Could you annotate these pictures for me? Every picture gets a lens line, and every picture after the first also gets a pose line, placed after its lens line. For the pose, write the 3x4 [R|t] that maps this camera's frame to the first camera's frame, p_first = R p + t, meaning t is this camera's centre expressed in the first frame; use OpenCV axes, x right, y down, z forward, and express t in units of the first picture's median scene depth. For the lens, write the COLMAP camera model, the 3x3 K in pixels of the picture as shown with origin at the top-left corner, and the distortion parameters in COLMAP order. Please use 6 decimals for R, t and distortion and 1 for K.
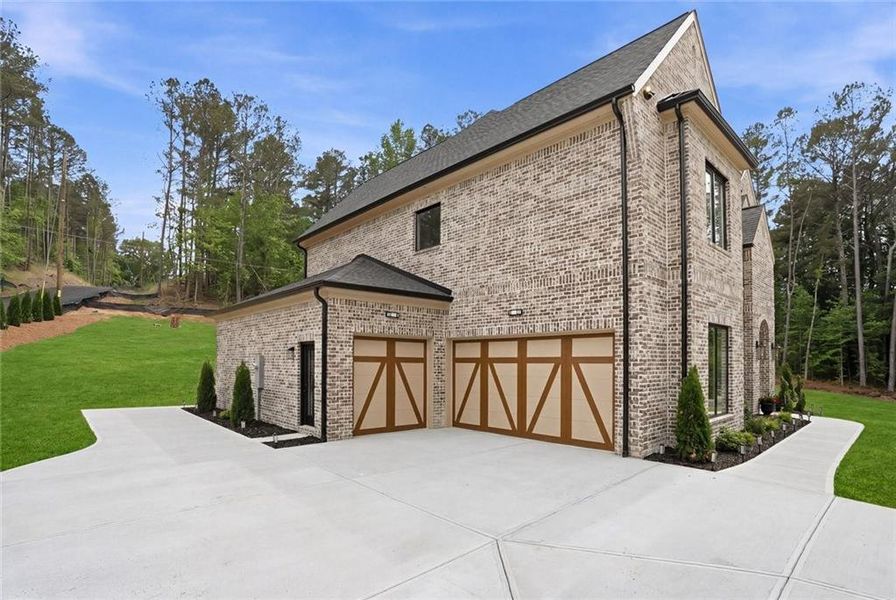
lens RADIAL K [[444.3, 0, 447.6], [0, 444.3, 358.1], [0, 0, 1]] dist [-0.080837, 0.036986]
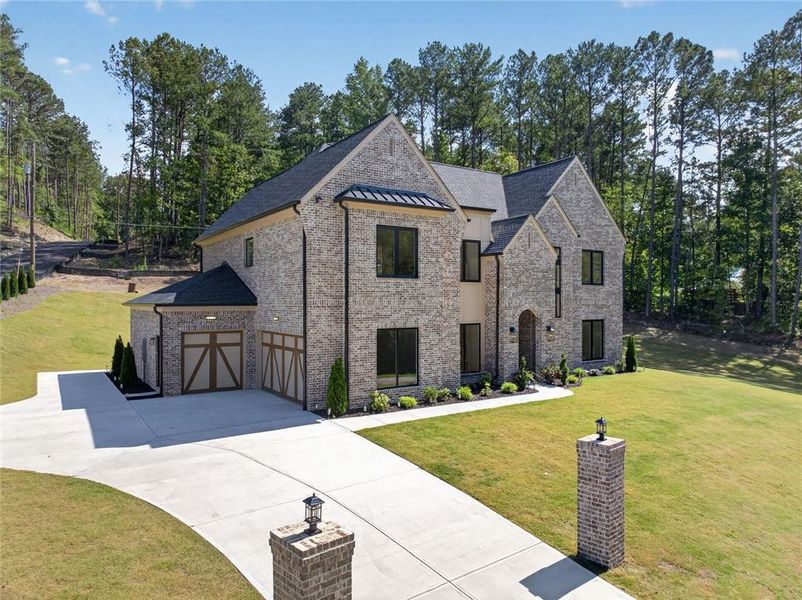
lens RADIAL K [[543.1, 0, 401.0], [0, 543.1, 300.0], [0, 0, 1]] dist [-0.005130, -0.000490]
pose [[0.986706, -0.000357, -0.162515, 0.943089], [0.001250, 0.999985, 0.005391, -0.187344], [0.162511, -0.005523, 0.986691, -0.877903]]
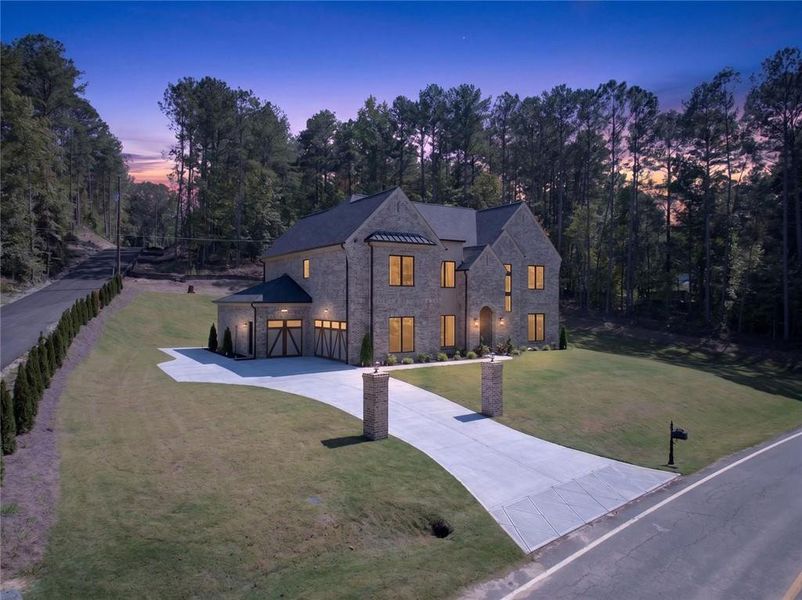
lens RADIAL K [[543.1, 0, 401.0], [0, 543.1, 300.0], [0, 0, 1]] dist [-0.005130, -0.000490]
pose [[0.985889, 0.002192, -0.167386, 1.145648], [-0.001038, 0.999975, 0.006979, -0.196637], [0.167397, -0.006706, 0.985867, -2.109812]]
